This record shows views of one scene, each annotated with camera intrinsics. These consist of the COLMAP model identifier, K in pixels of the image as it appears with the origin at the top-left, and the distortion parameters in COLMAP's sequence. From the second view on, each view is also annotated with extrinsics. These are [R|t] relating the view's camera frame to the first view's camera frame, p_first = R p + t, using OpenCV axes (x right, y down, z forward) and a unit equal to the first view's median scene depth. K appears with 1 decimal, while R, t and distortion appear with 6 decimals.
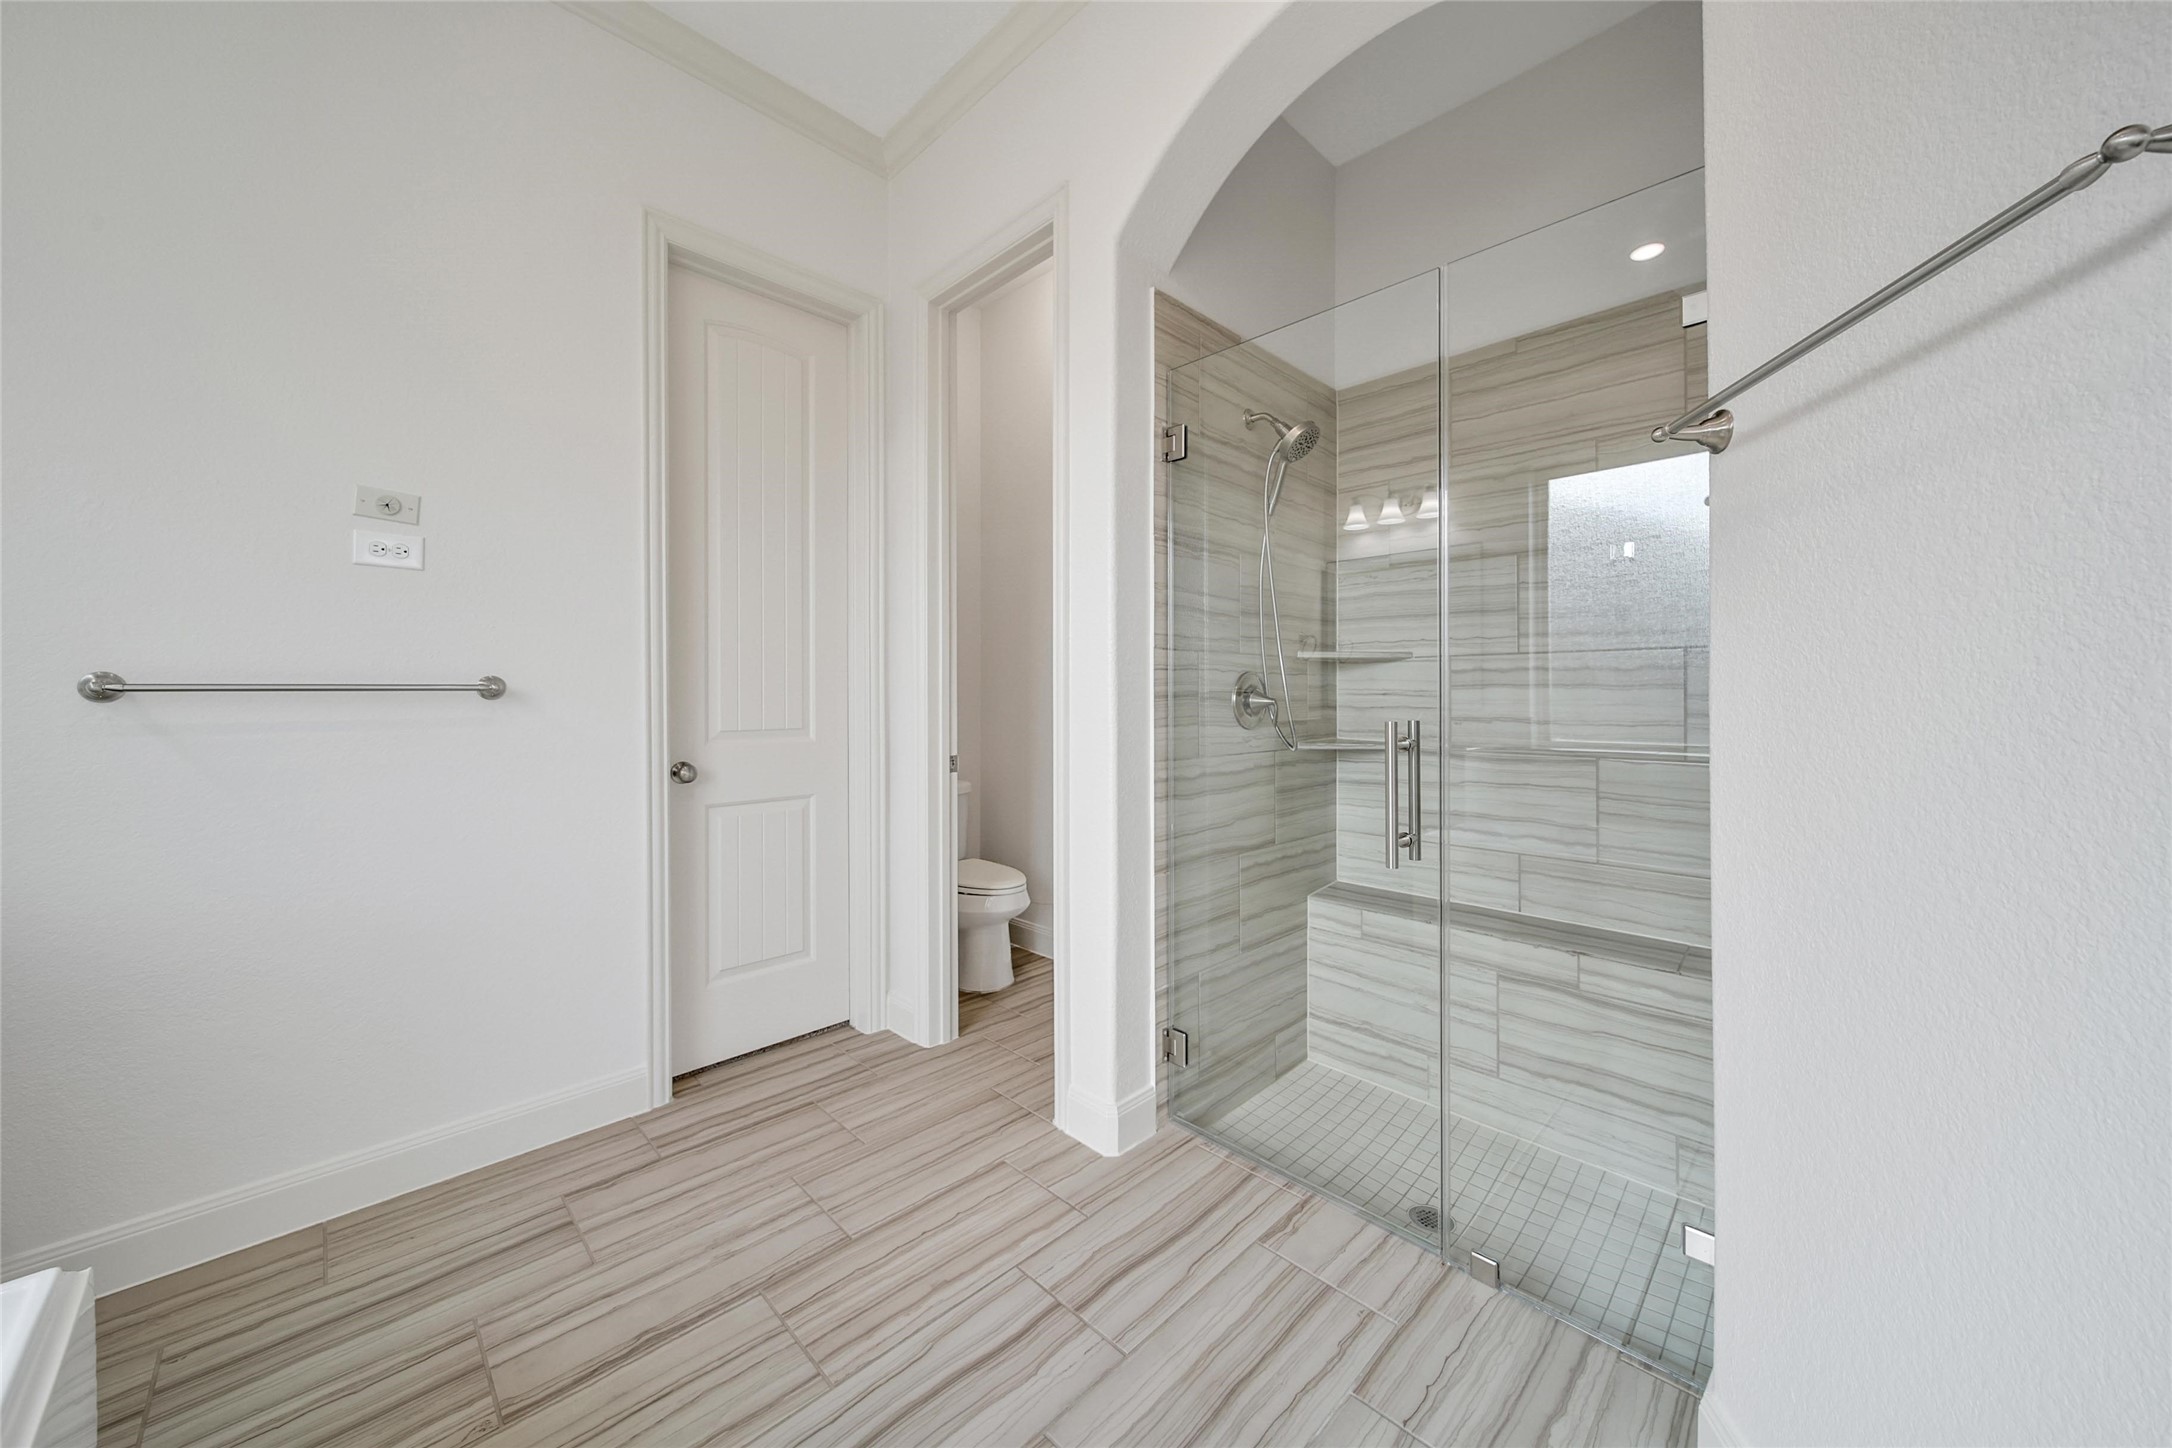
lens RADIAL K [[776.2, 0, 1095.0], [0, 776.2, 690.4], [0, 0, 1]] dist [-0.002069, 0.000011]
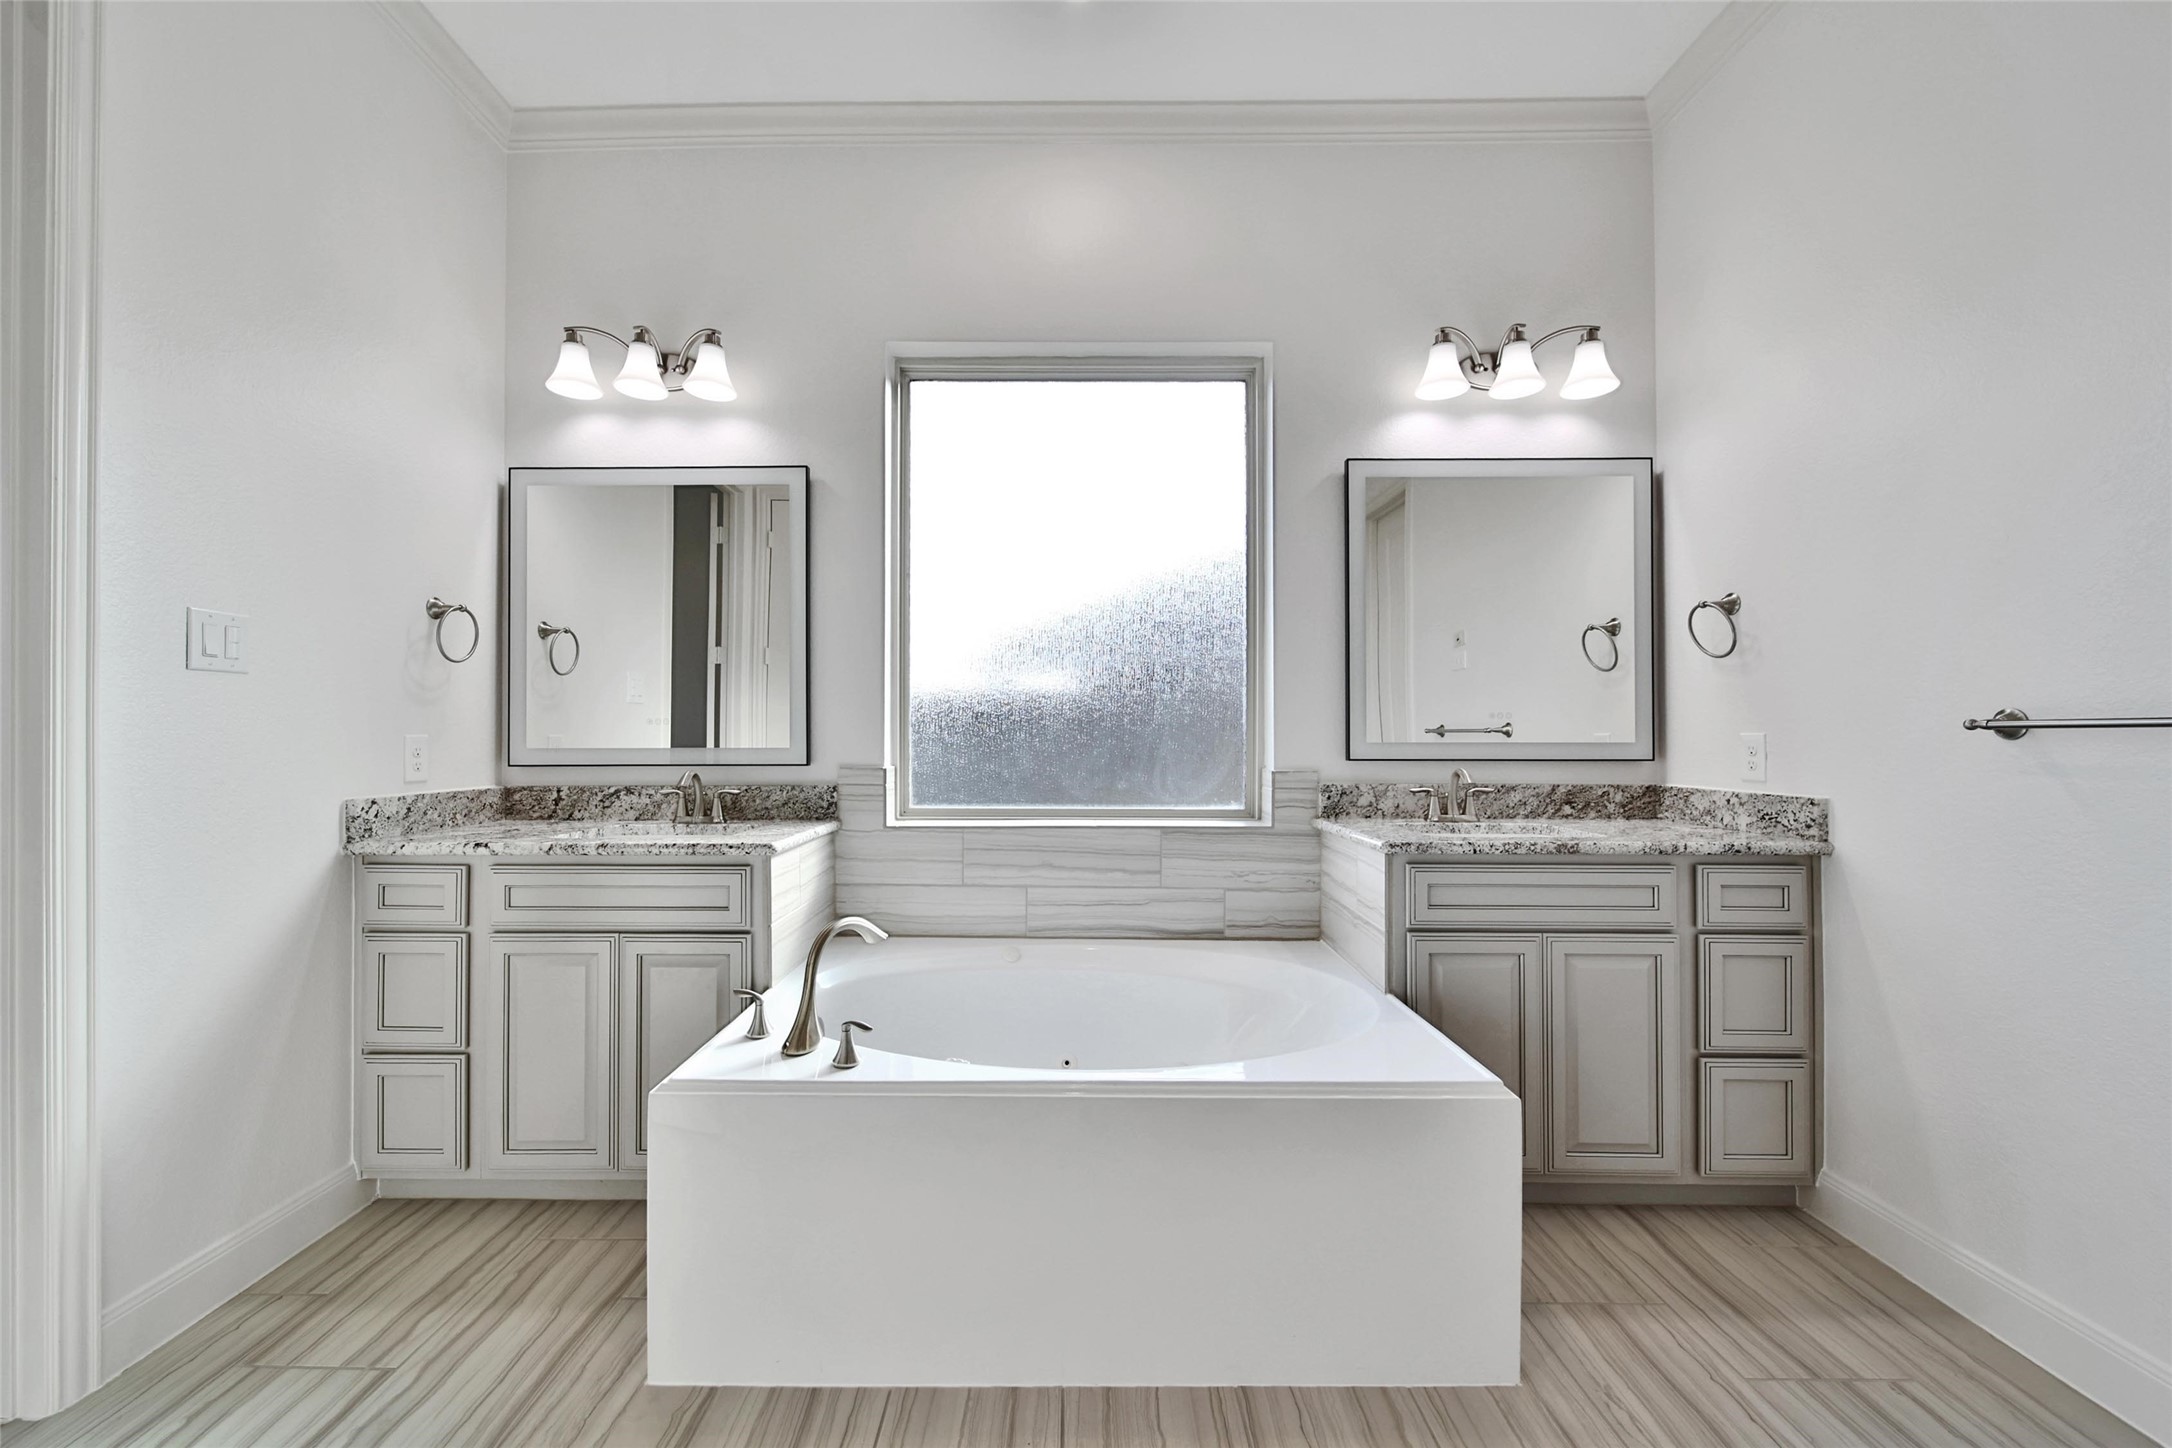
lens RADIAL K [[837.4, 0, 1063.5], [0, 837.4, 725.6], [0, 0, 1]] dist [-0.001199, 0.000377]
pose [[-0.713819, -0.003073, -0.700323, 0.223189], [0.004051, 0.999956, -0.008517, 0.000921], [0.700318, -0.008916, -0.713775, 0.641976]]
